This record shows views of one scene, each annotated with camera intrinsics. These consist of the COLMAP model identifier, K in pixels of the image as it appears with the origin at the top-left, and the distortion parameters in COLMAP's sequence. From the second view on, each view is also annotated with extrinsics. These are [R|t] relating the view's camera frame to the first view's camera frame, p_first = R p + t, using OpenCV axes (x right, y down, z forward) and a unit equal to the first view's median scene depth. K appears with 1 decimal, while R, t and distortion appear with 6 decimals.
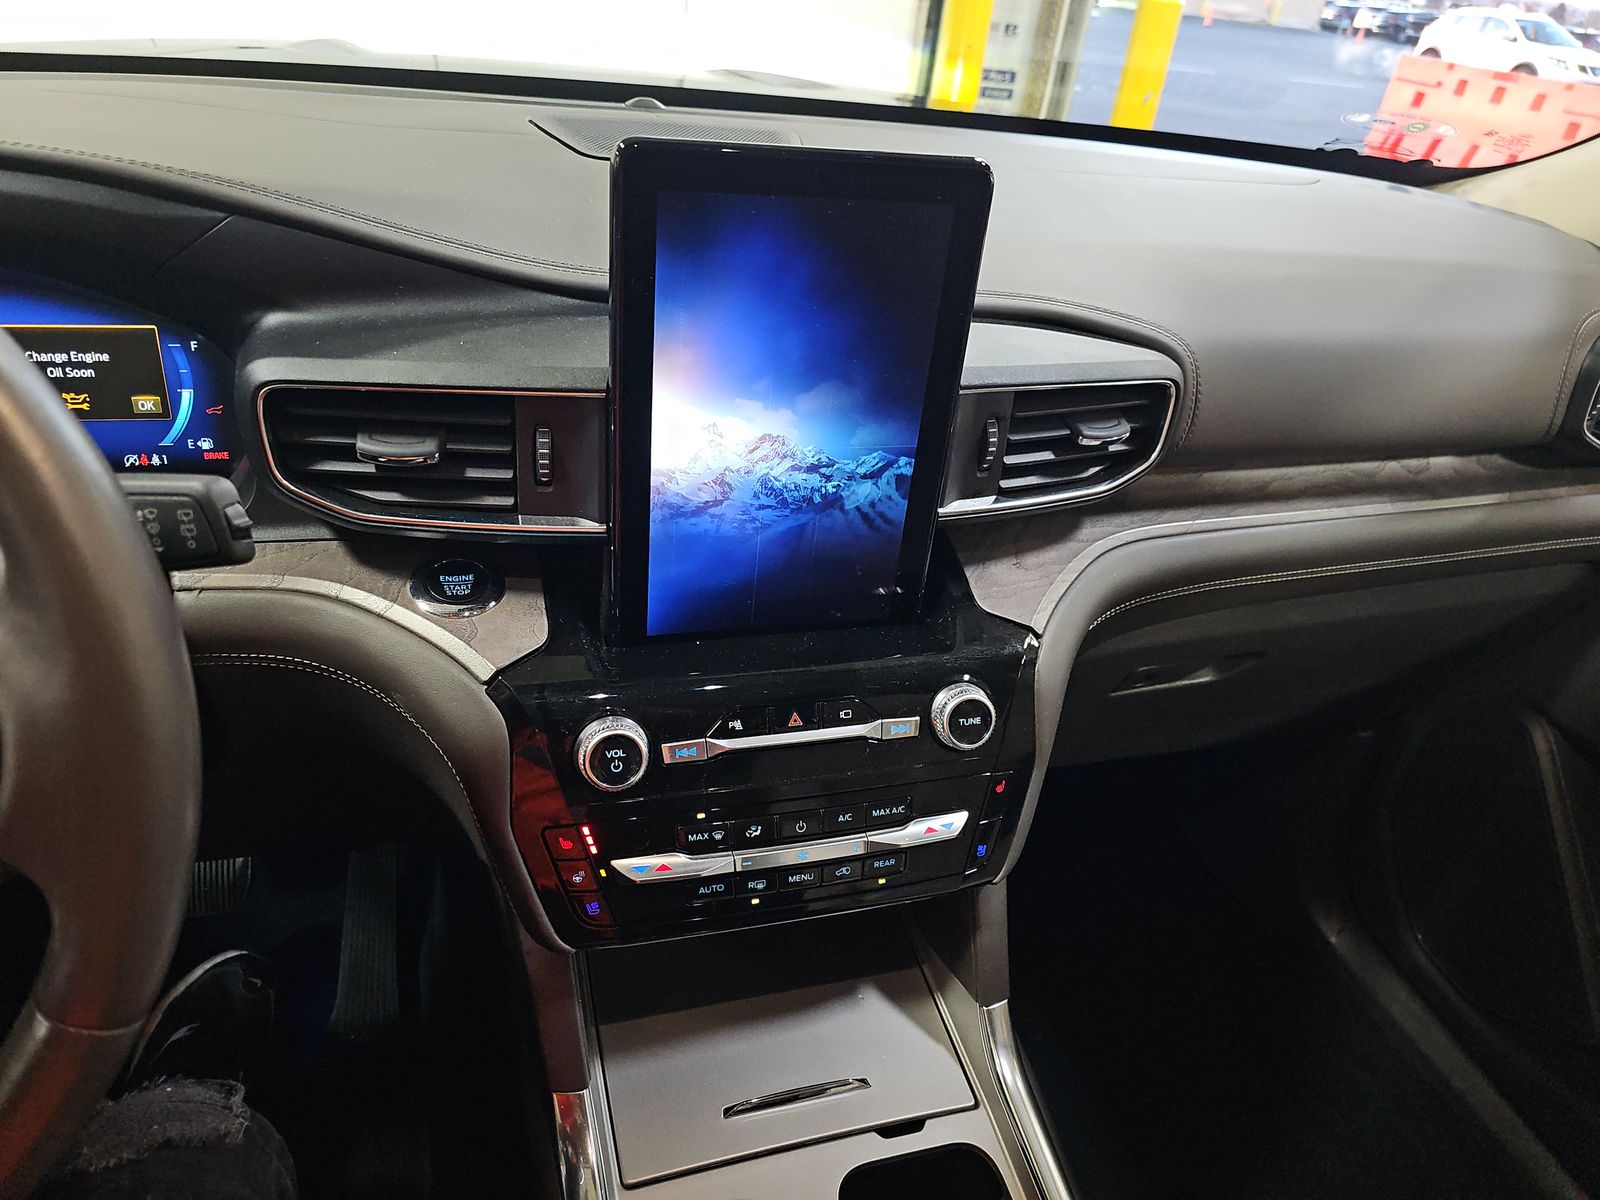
lens RADIAL K [[1060.7, 0, 800.0], [0, 1060.7, 600.0], [0, 0, 1]] dist [0.059397, -0.079131]
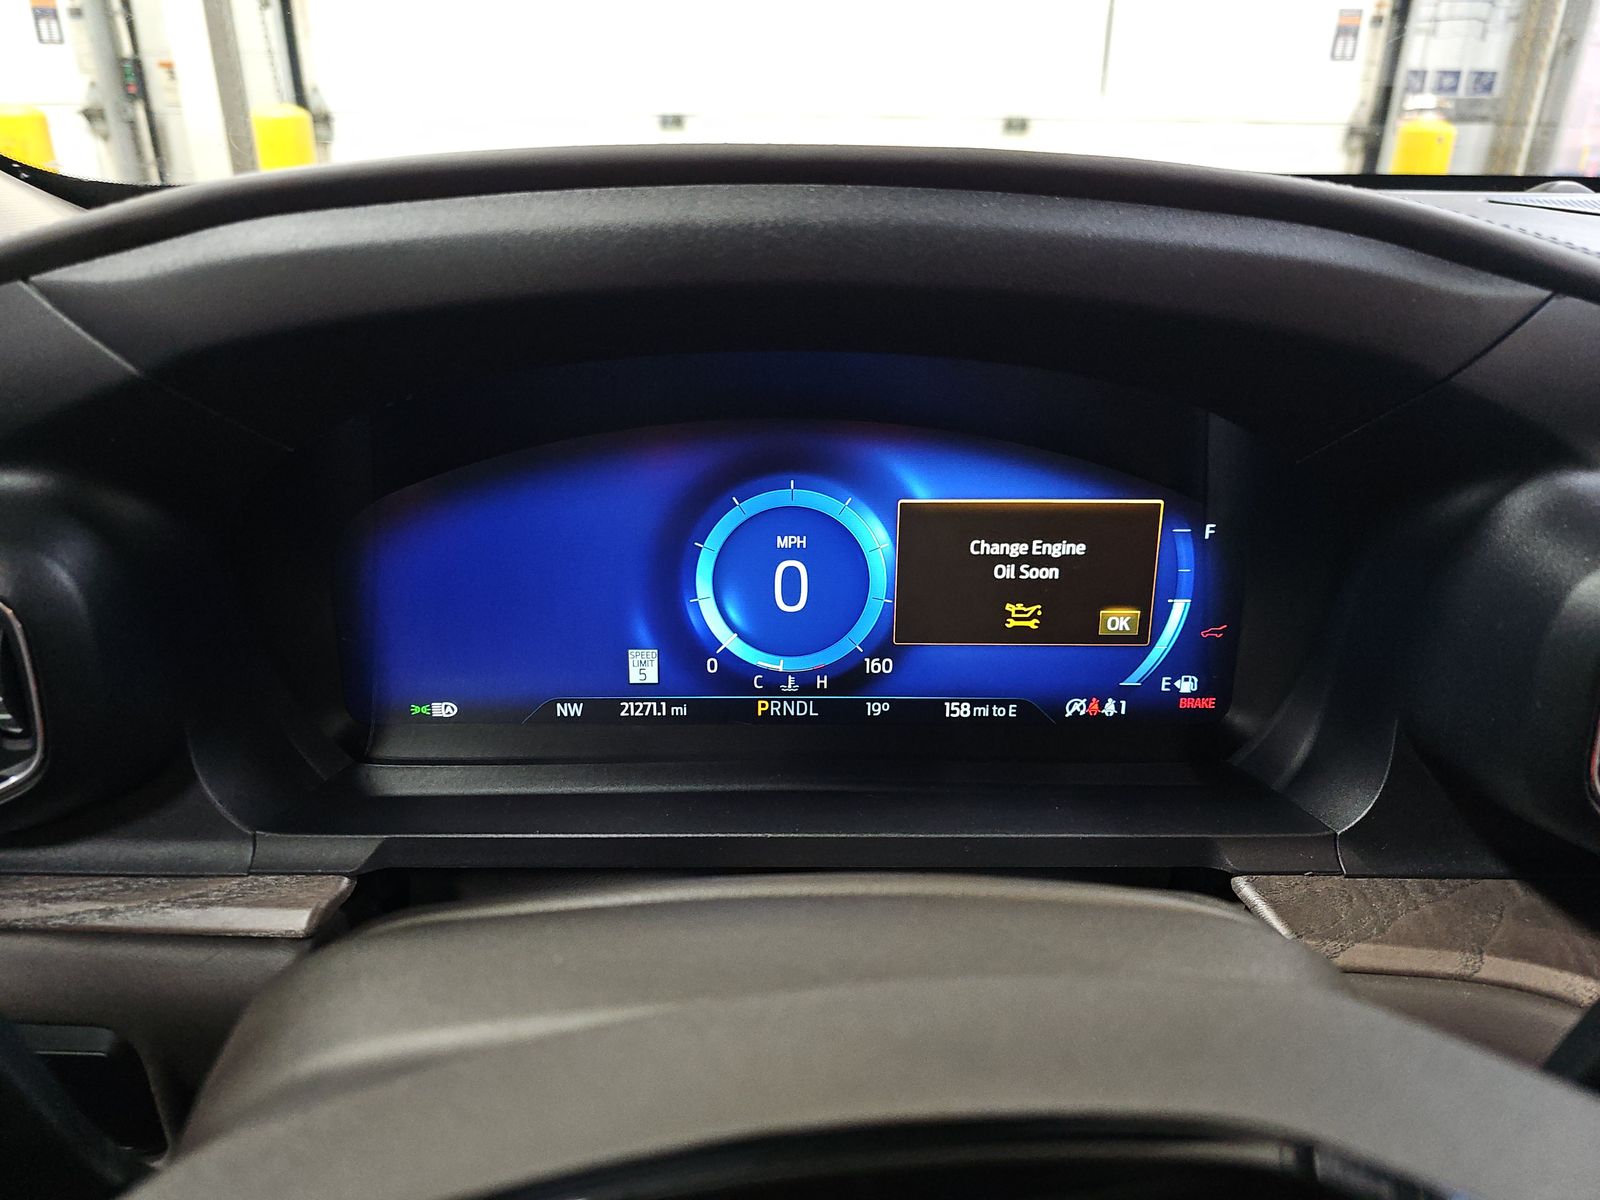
lens RADIAL K [[1060.7, 0, 800.0], [0, 1060.7, 600.0], [0, 0, 1]] dist [0.059397, -0.079131]
pose [[0.963437, 0.018349, -0.267306, -0.645686], [-0.061040, 0.986449, -0.152289, -0.091342], [0.260889, 0.163037, 0.951502, 0.364438]]
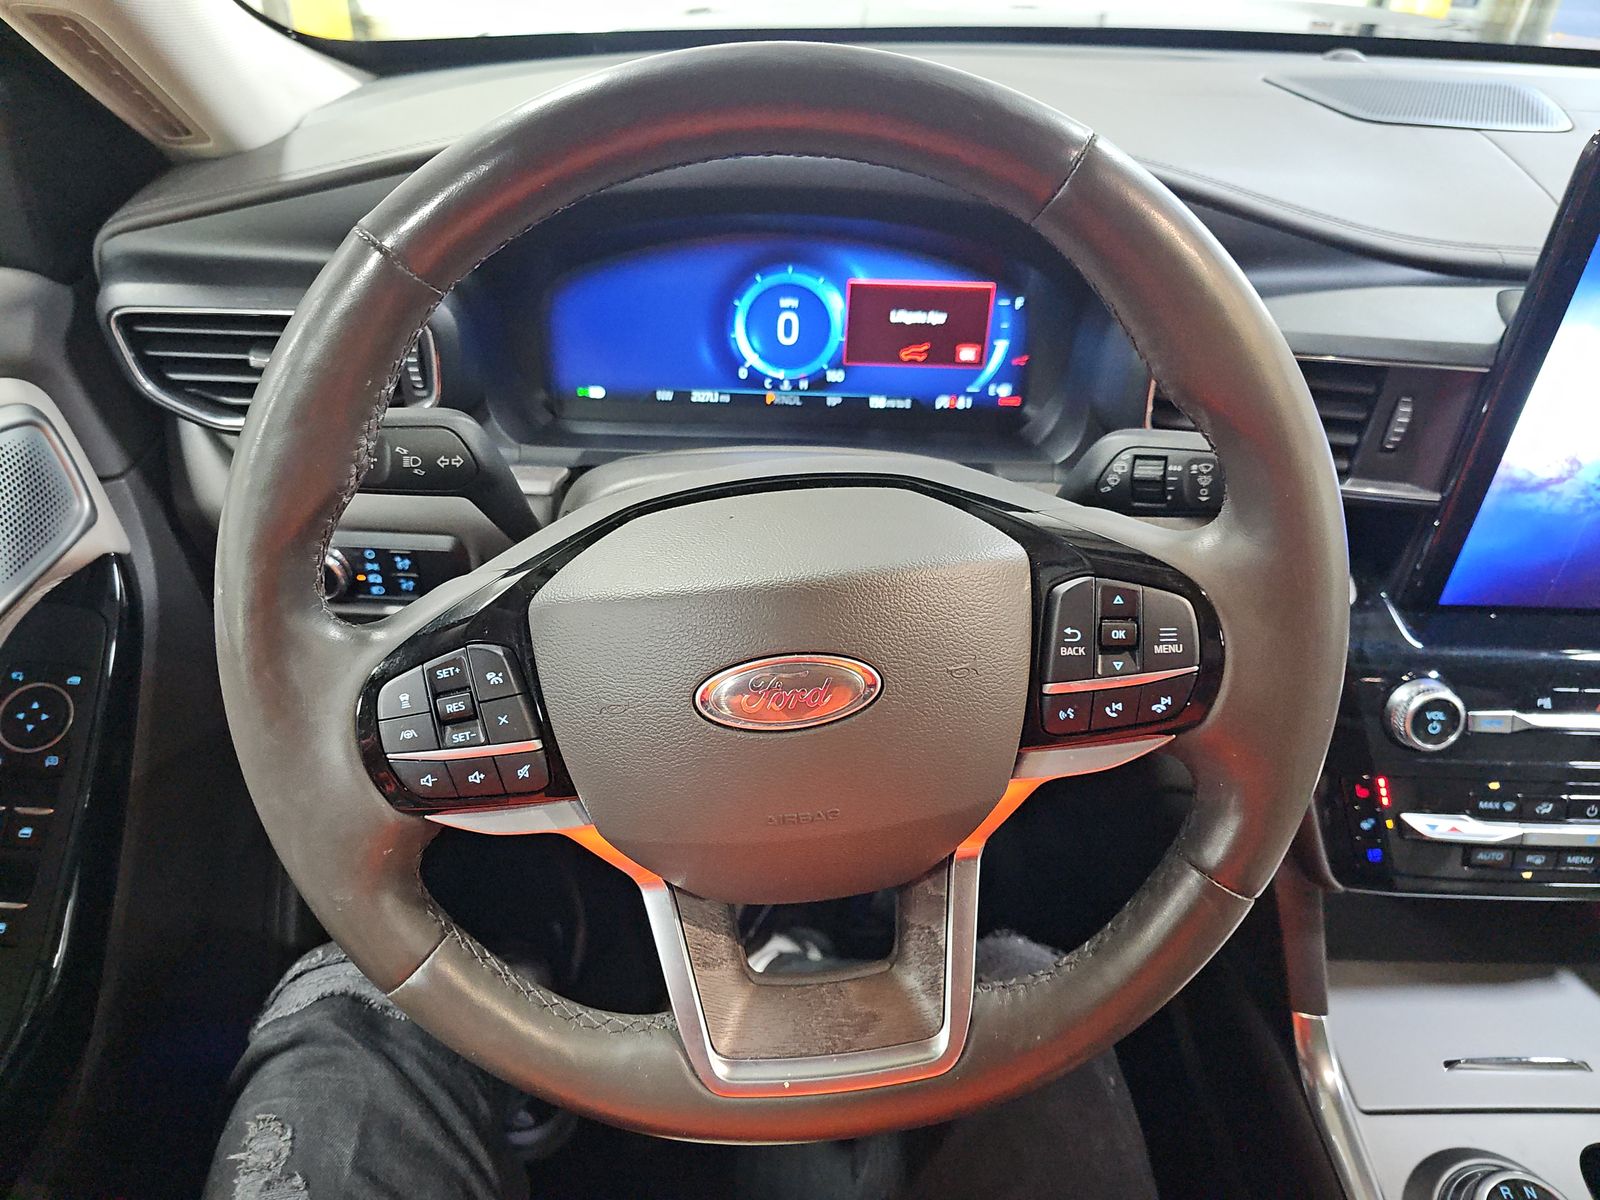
lens RADIAL K [[1060.7, 0, 800.0], [0, 1060.7, 600.0], [0, 0, 1]] dist [0.059397, -0.079131]
pose [[0.958833, 0.108815, -0.262296, -0.471015], [-0.093852, 0.993196, 0.068952, 0.017097], [0.268014, -0.041497, 0.962521, -0.160235]]
